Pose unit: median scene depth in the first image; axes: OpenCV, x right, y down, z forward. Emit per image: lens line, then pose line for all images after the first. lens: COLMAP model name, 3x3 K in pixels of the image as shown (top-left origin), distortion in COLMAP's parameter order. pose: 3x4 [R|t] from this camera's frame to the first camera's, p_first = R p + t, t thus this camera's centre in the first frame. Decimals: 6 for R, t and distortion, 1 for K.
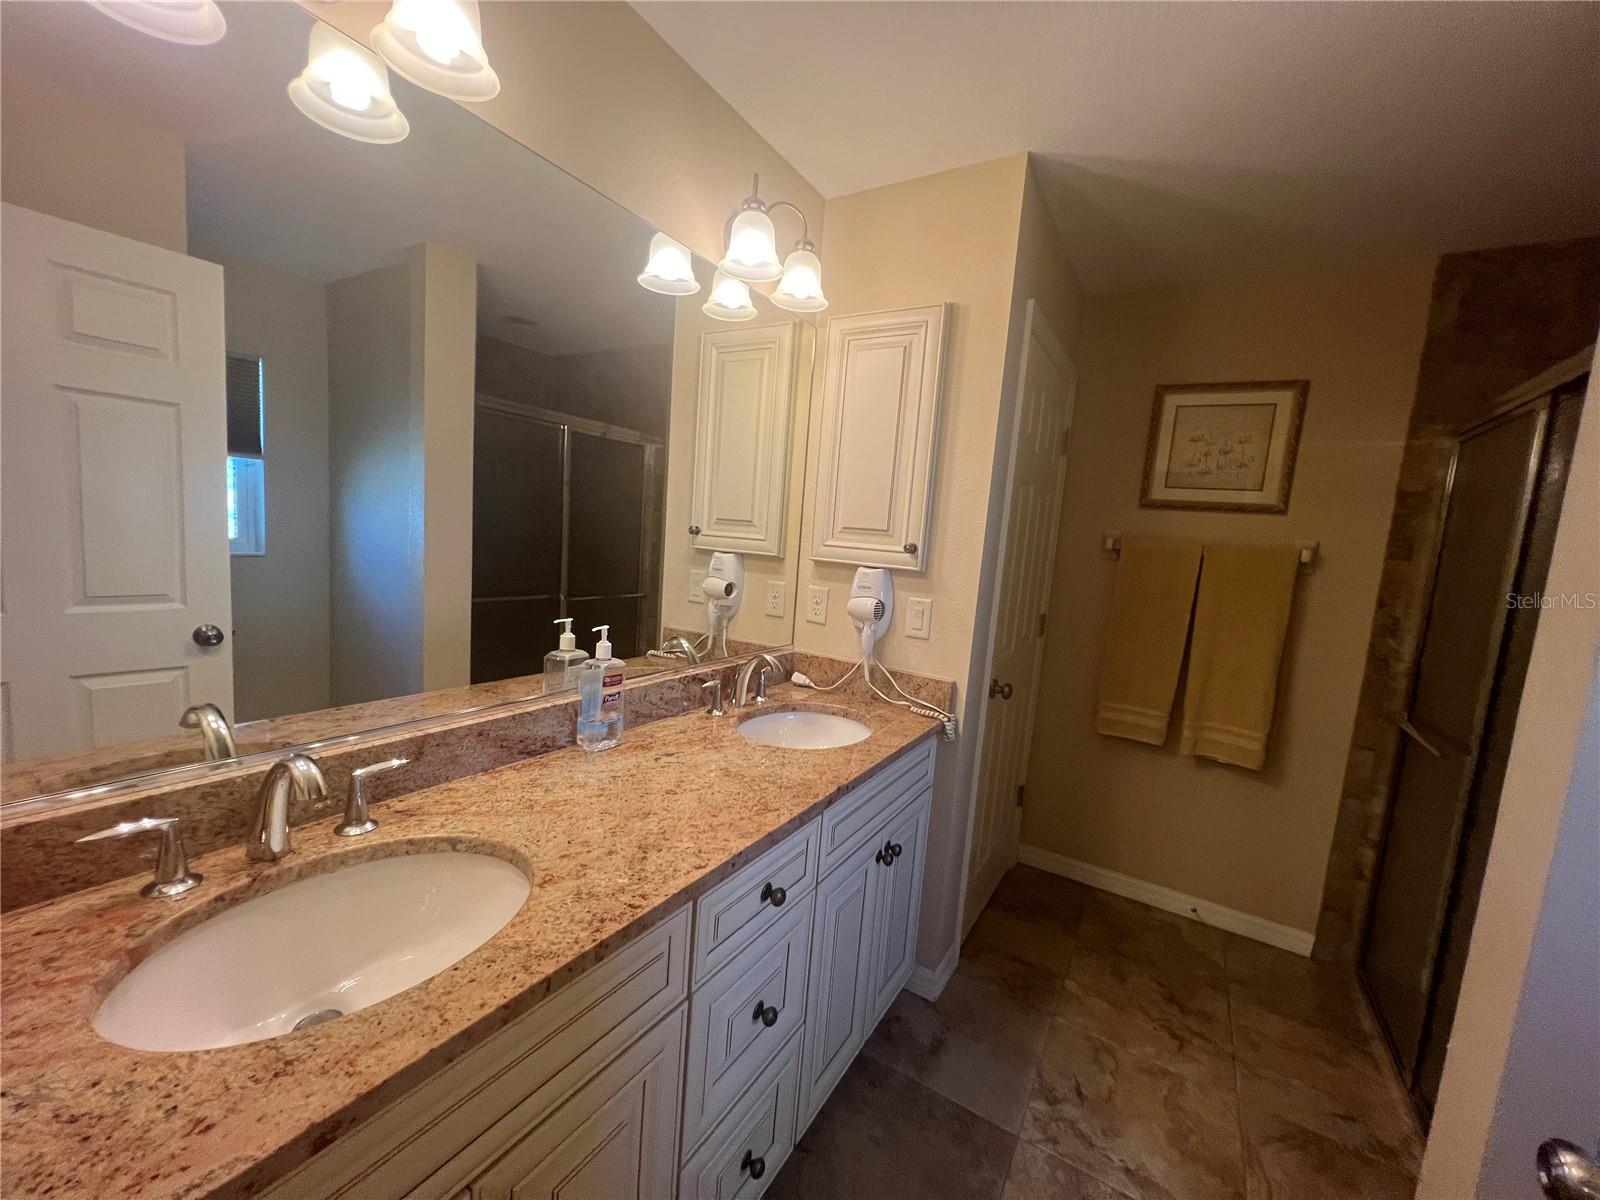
lens RADIAL K [[639.4, 0, 799.4], [0, 639.4, 604.1], [0, 0, 1]] dist [-0.001770, 0.000090]
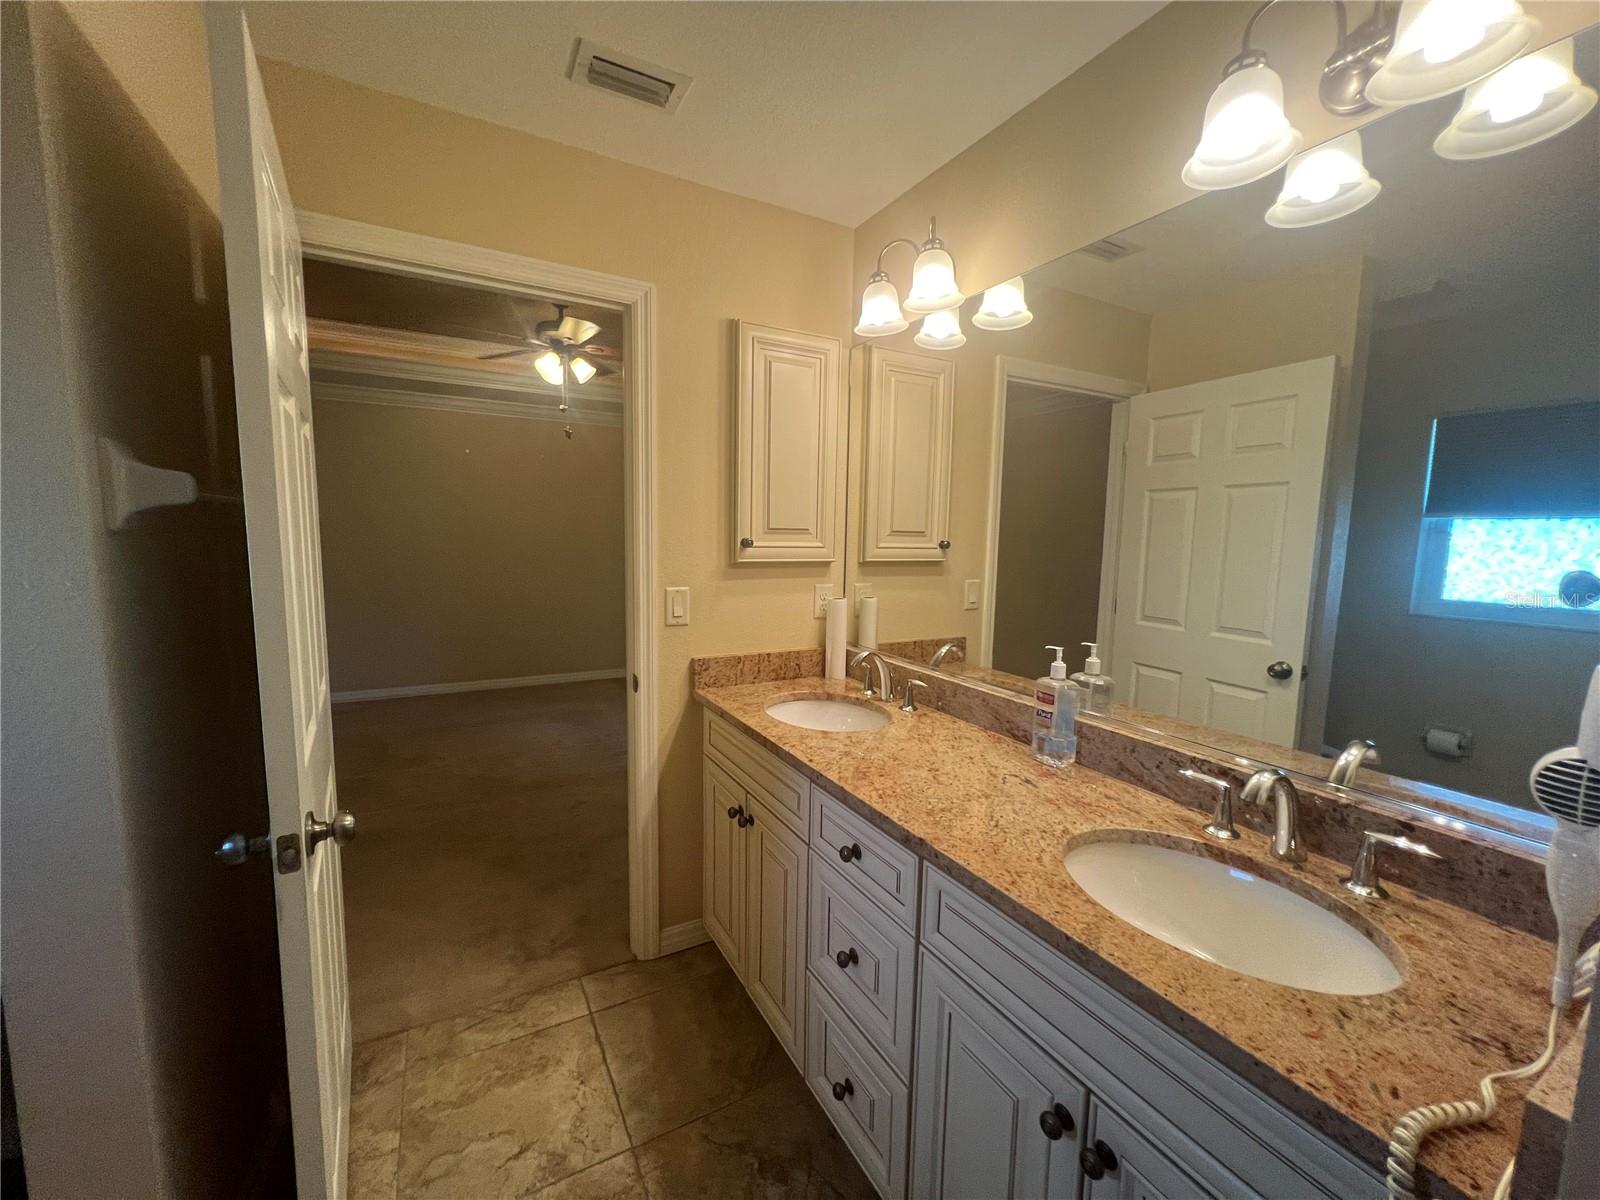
lens RADIAL K [[639.4, 0, 799.4], [0, 639.4, 604.1], [0, 0, 1]] dist [-0.001770, 0.000090]
pose [[-0.479711, 0.011880, -0.877346, 0.845941], [-0.162921, 0.981314, 0.102369, -0.074174], [0.862168, 0.192045, -0.468812, 1.155556]]
